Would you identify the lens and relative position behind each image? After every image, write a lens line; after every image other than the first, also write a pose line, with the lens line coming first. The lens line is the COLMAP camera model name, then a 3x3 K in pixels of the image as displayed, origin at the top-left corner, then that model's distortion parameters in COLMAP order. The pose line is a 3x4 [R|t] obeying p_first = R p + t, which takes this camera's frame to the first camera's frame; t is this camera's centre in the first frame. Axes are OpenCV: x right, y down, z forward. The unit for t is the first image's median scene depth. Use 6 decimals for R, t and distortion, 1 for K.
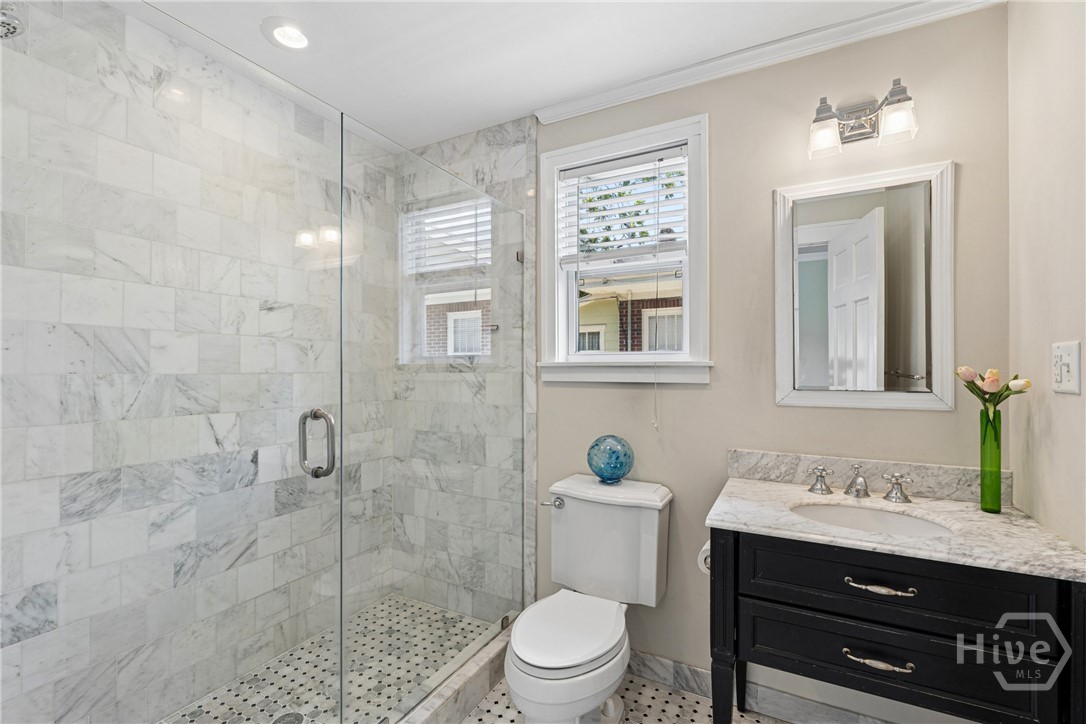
lens RADIAL K [[485.1, 0, 542.3], [0, 485.1, 366.3], [0, 0, 1]] dist [-0.005317, -0.000012]
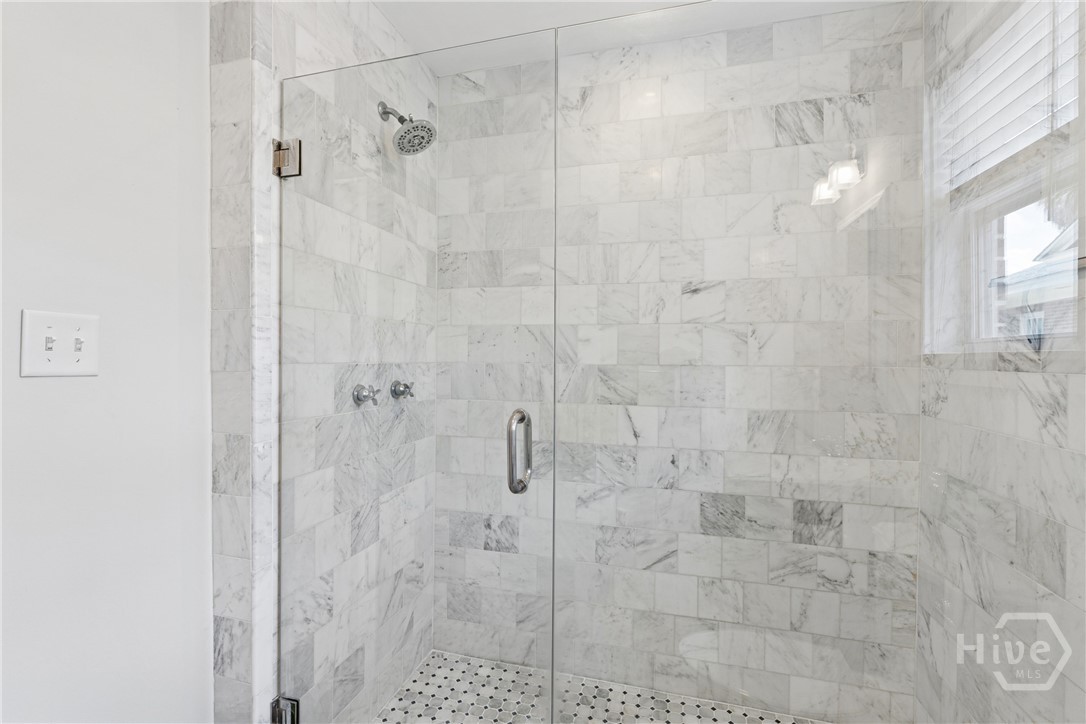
lens RADIAL K [[485.1, 0, 541.9], [0, 485.1, 358.2], [0, 0, 1]] dist [-0.005317, -0.000012]
pose [[0.210909, 0.003820, -0.977498, 0.228323], [-0.000659, 0.999993, 0.003766, -0.001835], [0.977505, -0.000150, 0.210910, 0.561662]]
